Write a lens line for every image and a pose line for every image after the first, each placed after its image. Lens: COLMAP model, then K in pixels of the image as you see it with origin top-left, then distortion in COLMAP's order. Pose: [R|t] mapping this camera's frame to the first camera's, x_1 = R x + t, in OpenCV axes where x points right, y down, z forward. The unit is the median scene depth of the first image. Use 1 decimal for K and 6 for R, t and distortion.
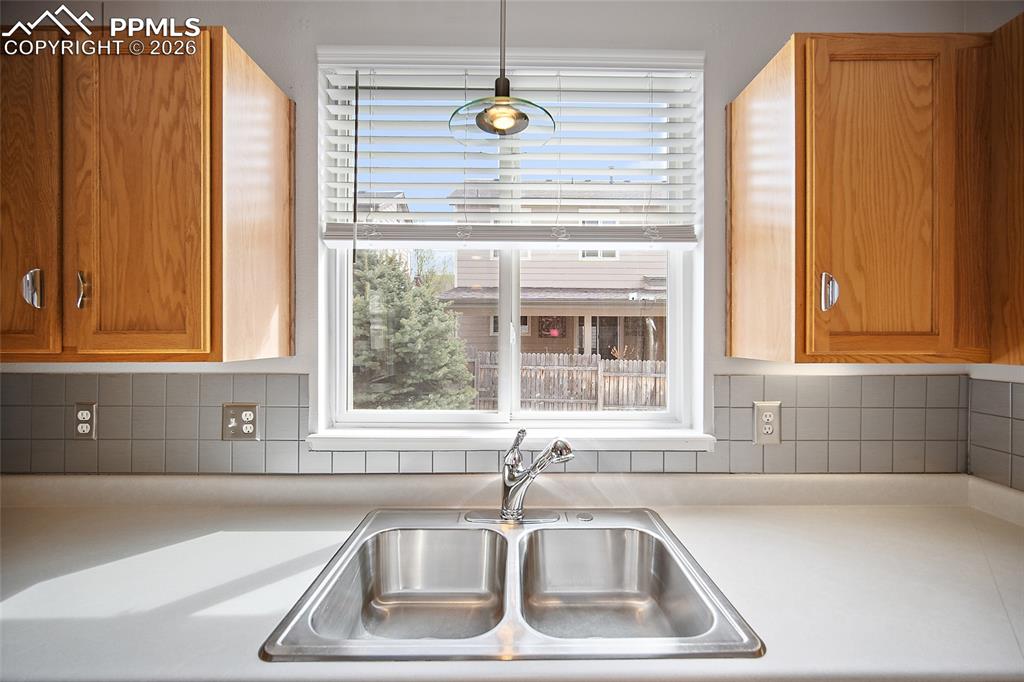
lens RADIAL K [[408.3, 0, 517.9], [0, 408.3, 338.3], [0, 0, 1]] dist [-0.000970, -0.000243]
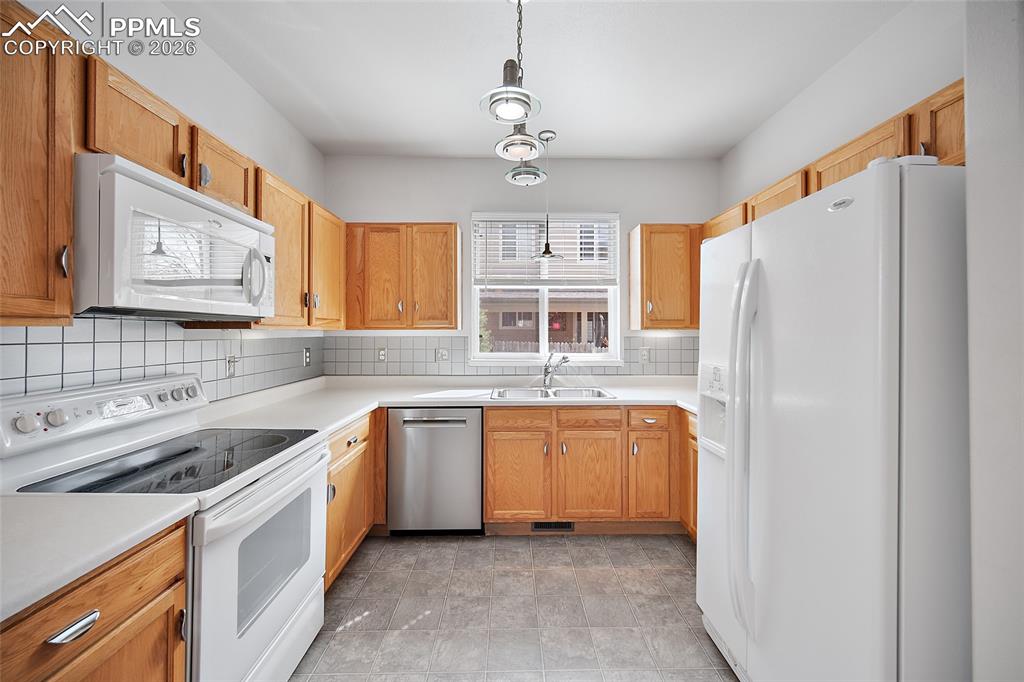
lens RADIAL K [[408.3, 0, 528.1], [0, 408.3, 326.8], [0, 0, 1]] dist [-0.000970, -0.000243]
pose [[0.999697, -0.002390, 0.024502, -0.191369], [0.002801, 0.999855, -0.016793, 0.067351], [-0.024459, 0.016856, 0.999559, -1.579948]]
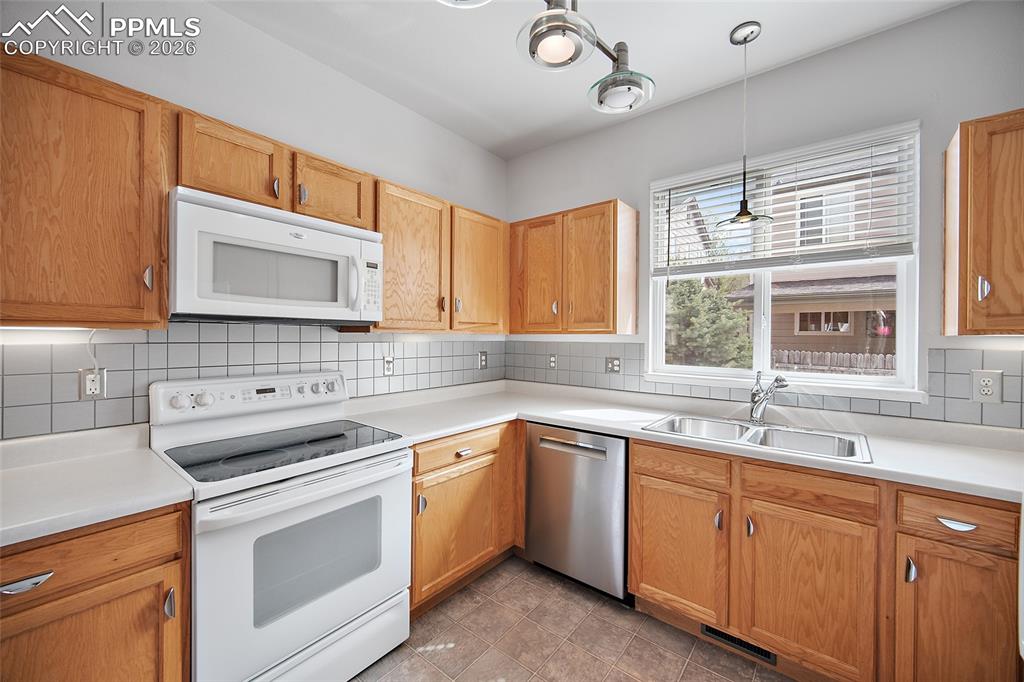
lens RADIAL K [[408.3, 0, 513.9], [0, 408.3, 338.4], [0, 0, 1]] dist [-0.000970, -0.000243]
pose [[0.773610, 0.006336, -0.633630, 0.268582], [-0.008005, 0.999968, 0.000226, 0.065516], [0.633611, 0.004897, 0.773636, -0.968237]]
